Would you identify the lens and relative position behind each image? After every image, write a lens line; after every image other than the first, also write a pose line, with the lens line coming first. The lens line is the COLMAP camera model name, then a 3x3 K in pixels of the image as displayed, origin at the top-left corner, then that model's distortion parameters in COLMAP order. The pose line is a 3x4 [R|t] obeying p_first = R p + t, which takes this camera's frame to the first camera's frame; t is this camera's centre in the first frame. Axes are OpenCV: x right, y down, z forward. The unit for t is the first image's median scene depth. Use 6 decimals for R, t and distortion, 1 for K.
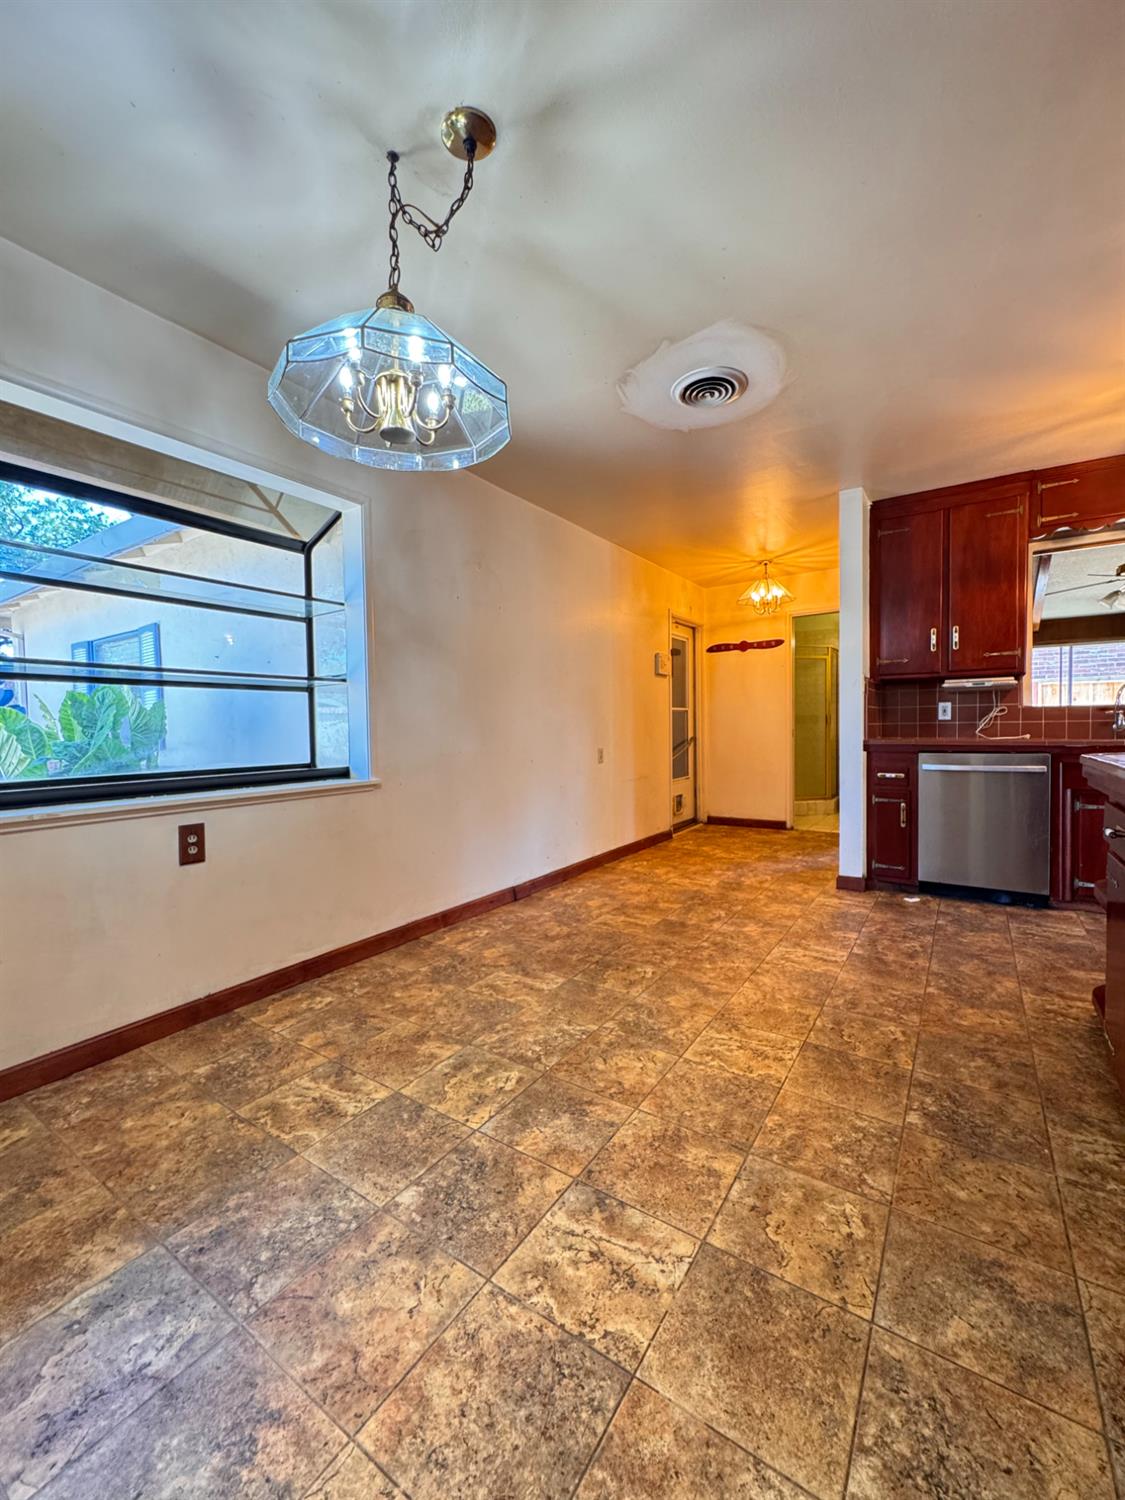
lens RADIAL K [[603.7, 0, 564.3], [0, 603.7, 747.0], [0, 0, 1]] dist [-0.003853, 0.001546]
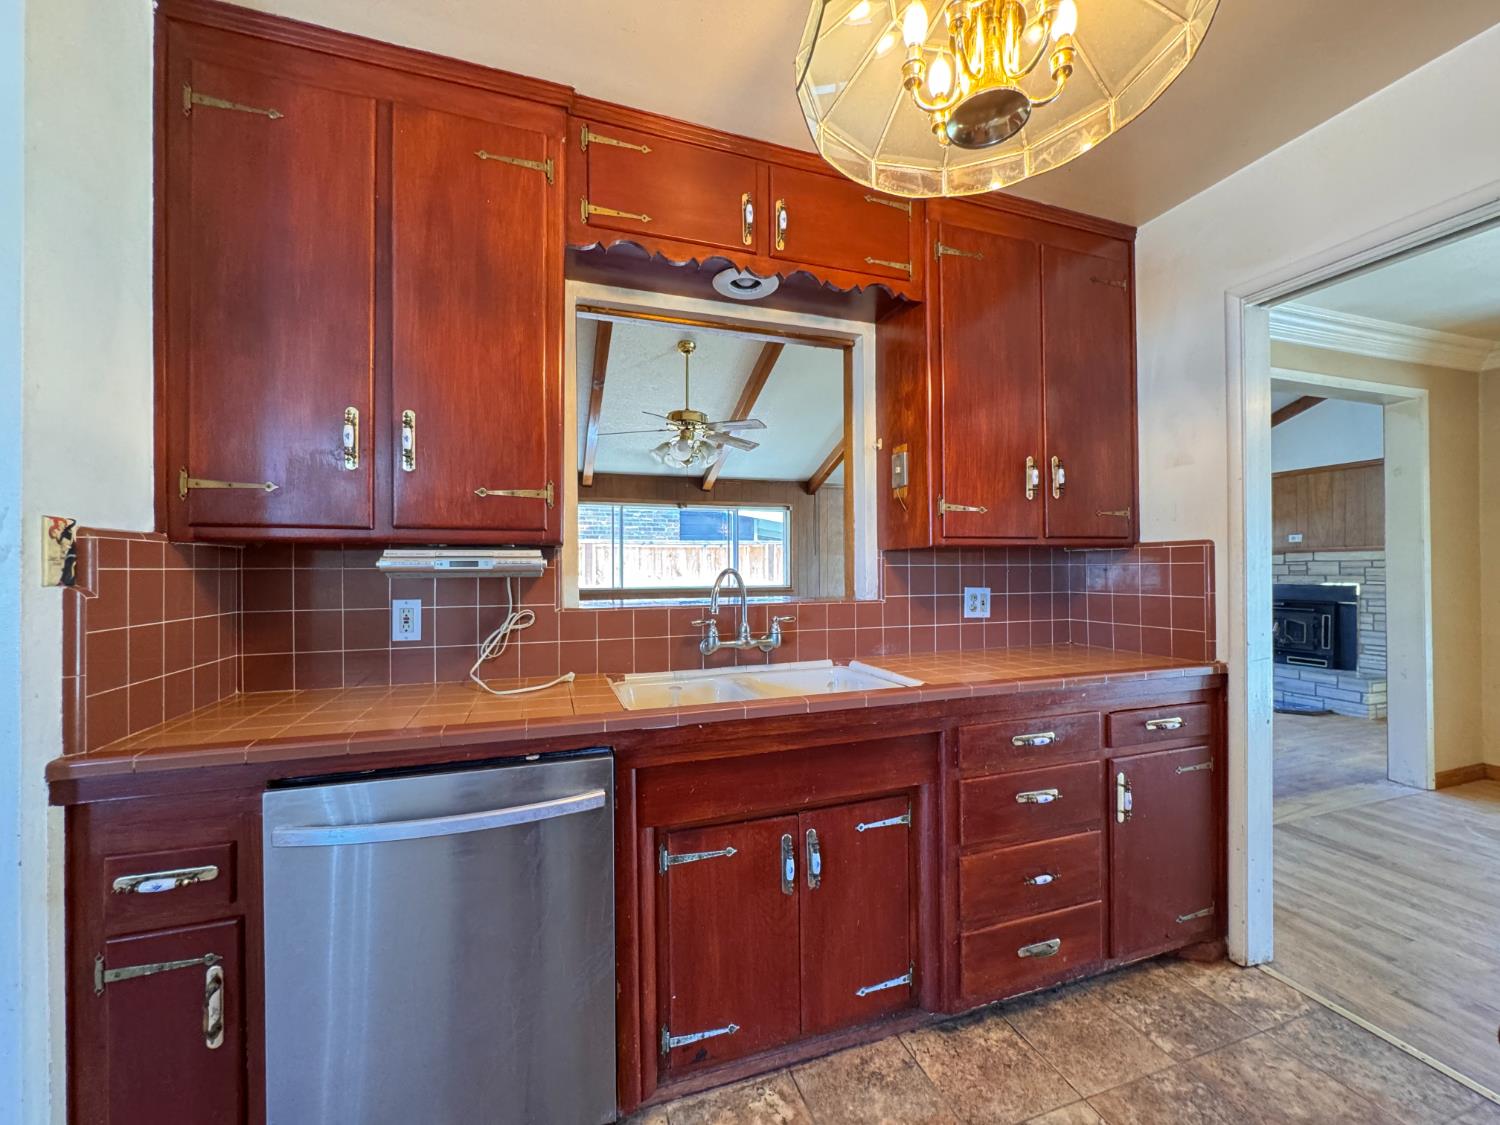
lens RADIAL K [[603.7, 0, 751.6], [0, 603.7, 564.4], [0, 0, 1]] dist [-0.003853, 0.001546]
pose [[0.603210, 0.015713, 0.797428, 0.480964], [0.023699, 0.999011, -0.037612, -0.084178], [-0.797230, 0.041586, 0.602241, 0.605119]]
